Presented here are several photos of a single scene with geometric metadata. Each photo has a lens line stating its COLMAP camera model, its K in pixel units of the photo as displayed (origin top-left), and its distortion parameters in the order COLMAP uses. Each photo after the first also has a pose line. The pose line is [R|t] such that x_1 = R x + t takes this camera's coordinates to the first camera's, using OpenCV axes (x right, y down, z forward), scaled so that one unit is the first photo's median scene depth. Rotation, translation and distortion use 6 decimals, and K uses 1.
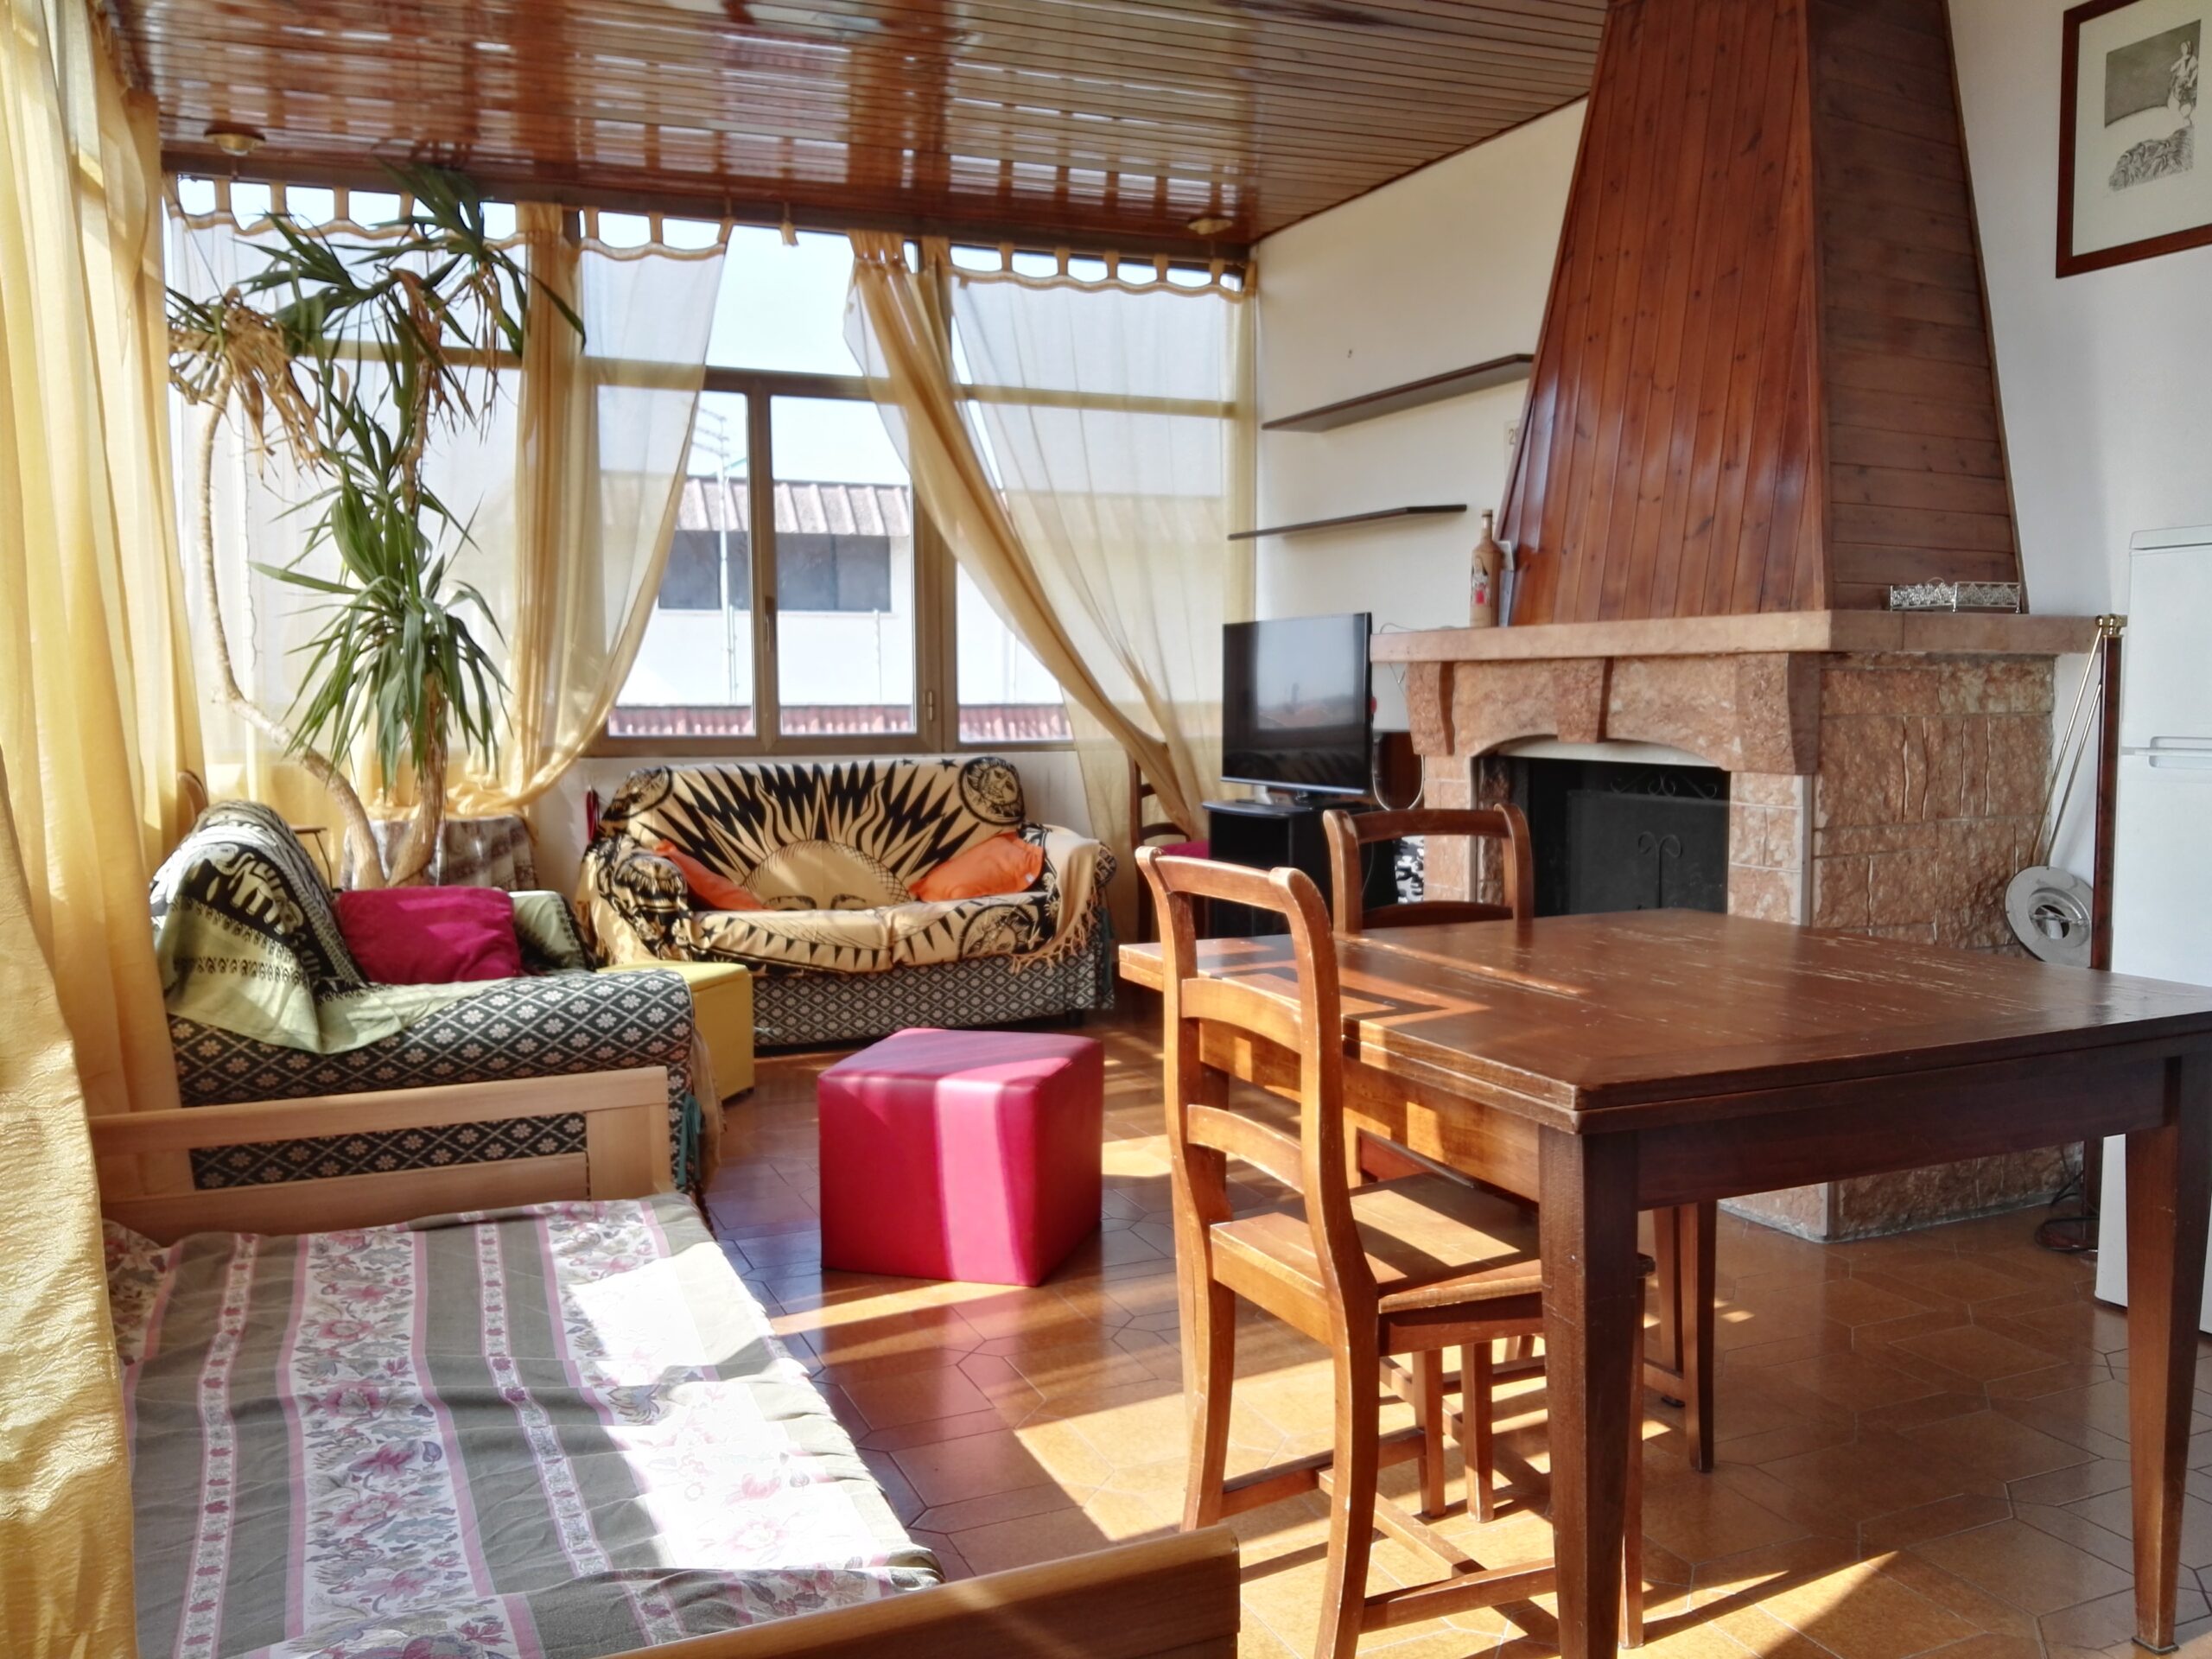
lens RADIAL K [[1892.2, 0, 1147.7], [0, 1892.2, 864.2], [0, 0, 1]] dist [0.064279, -0.194968]
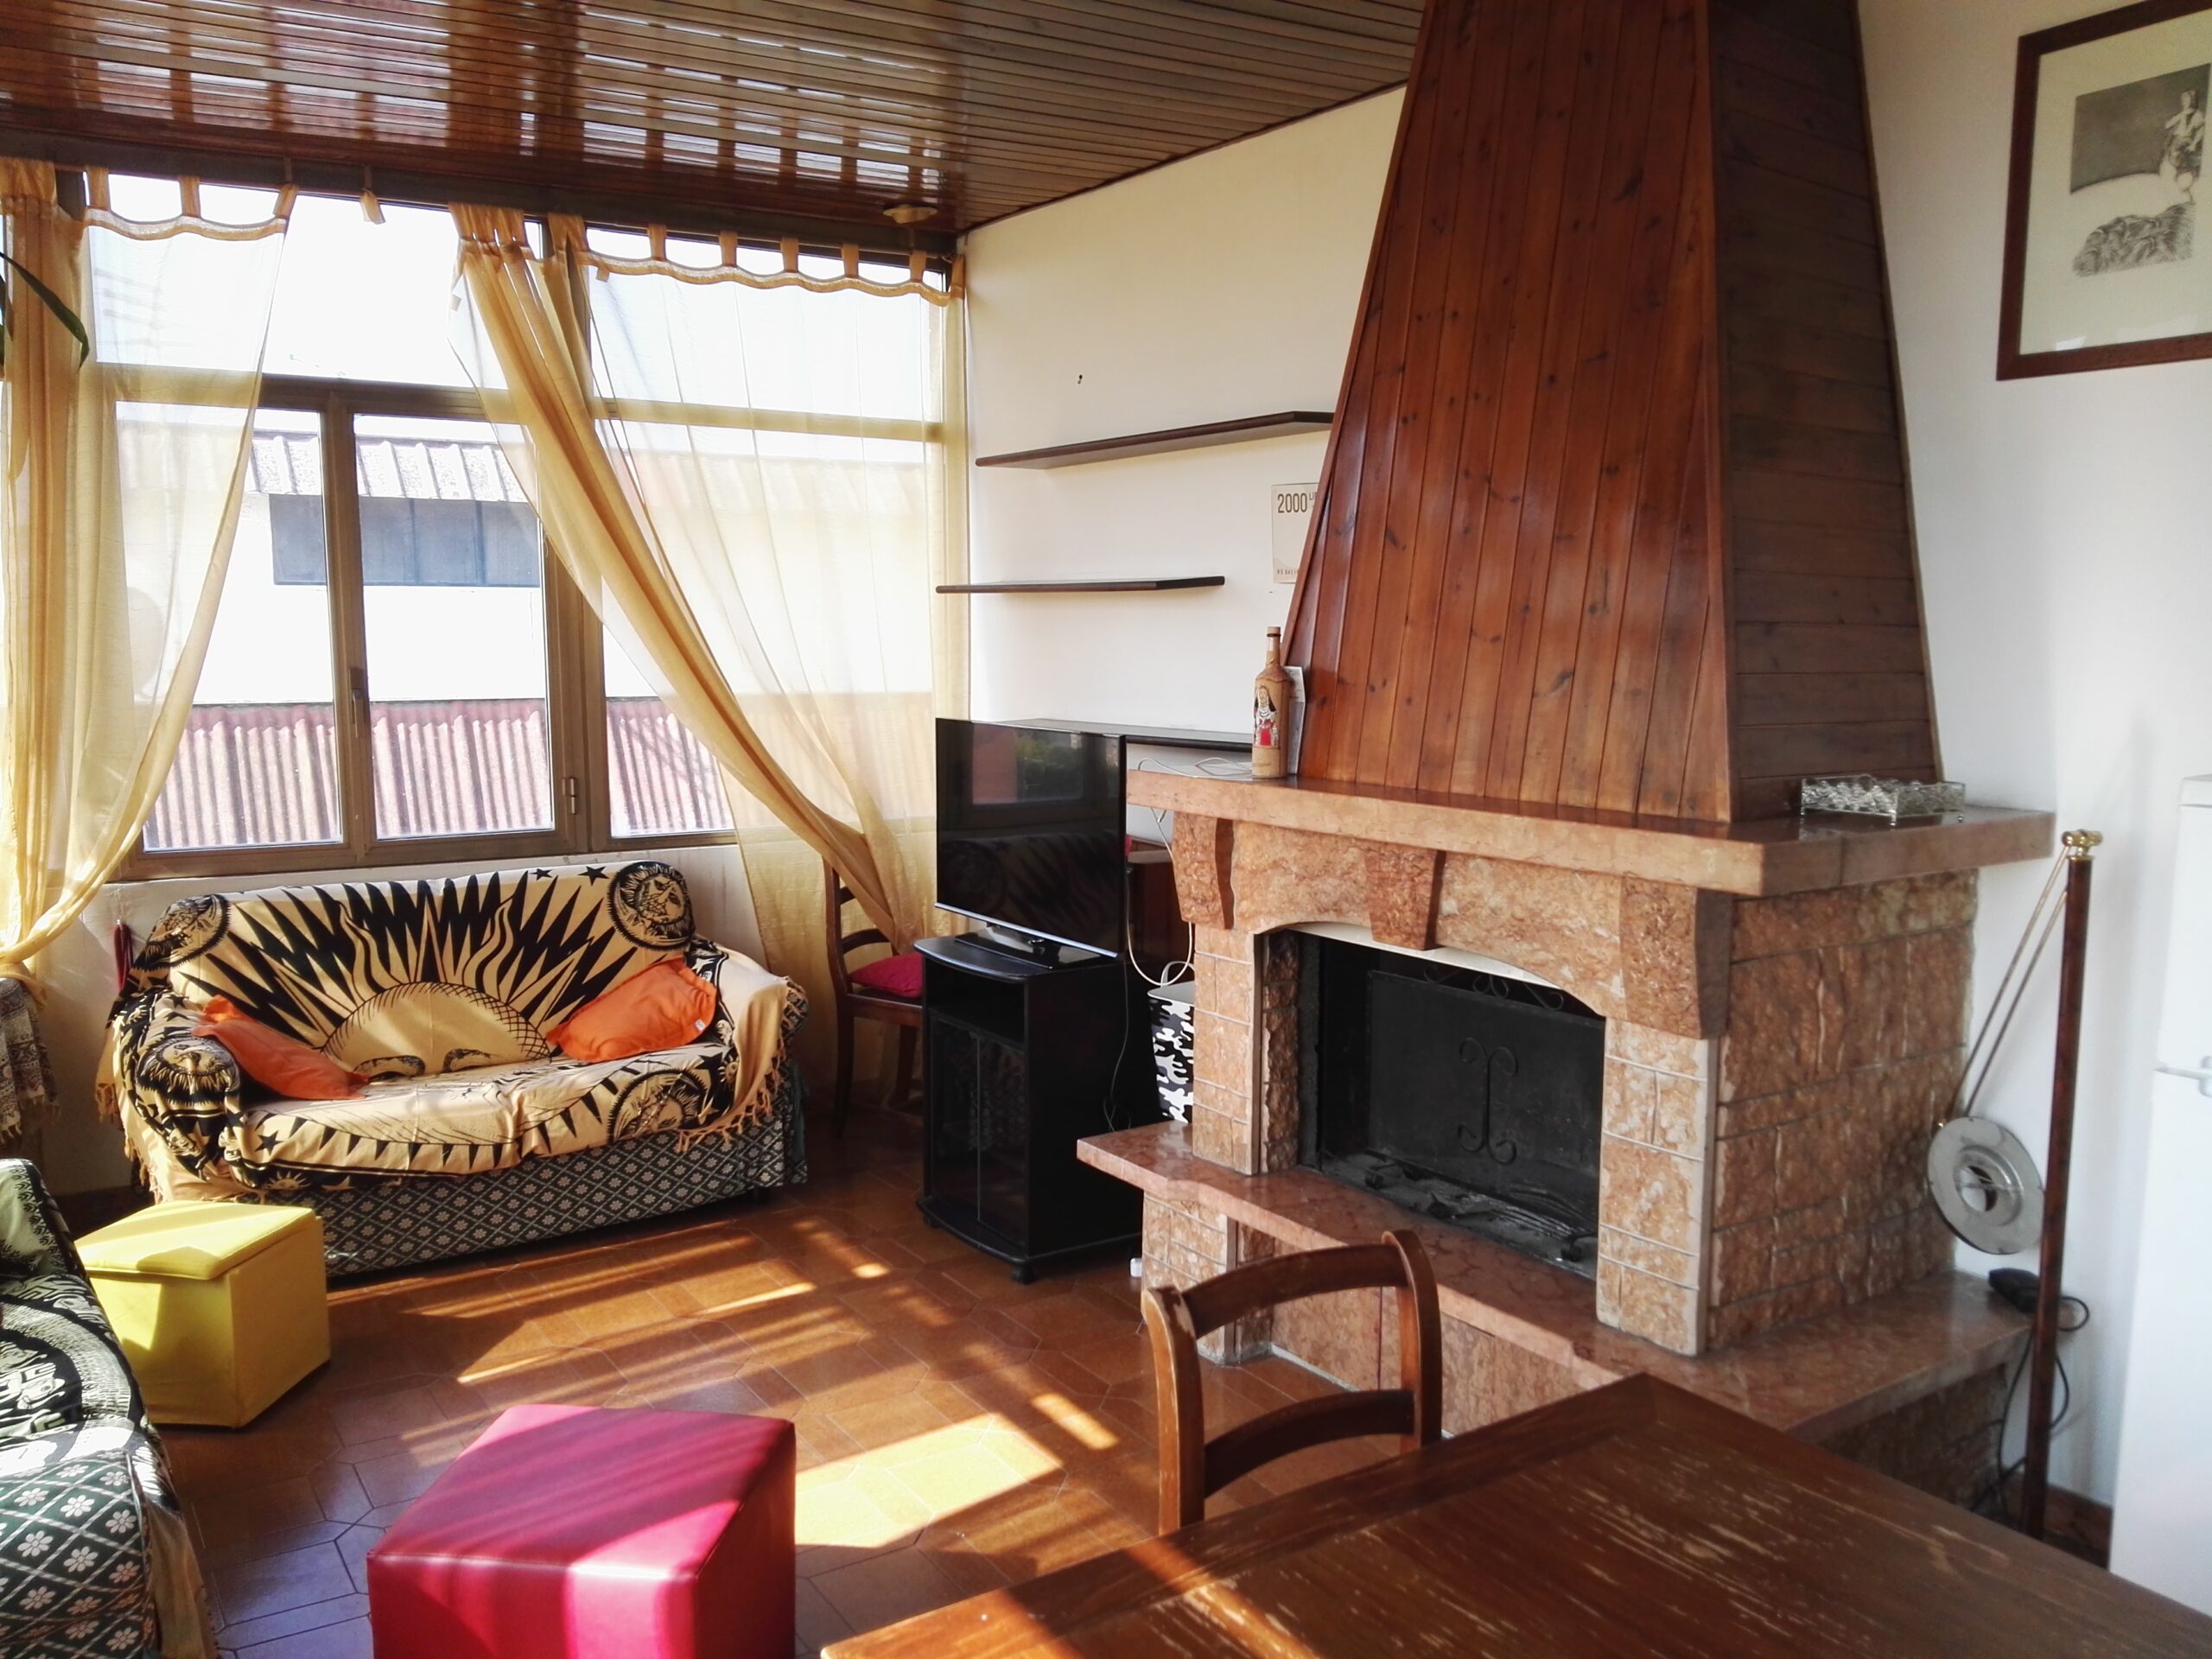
lens RADIAL K [[1742.2, 0, 1121.7], [0, 1742.2, 837.6], [0, 0, 1]] dist [0.073881, -0.178243]
pose [[0.986848, -0.013625, 0.161078, -0.003560], [0.004242, 0.998281, 0.058450, -0.126369], [-0.161597, -0.056998, 0.985209, 0.251109]]
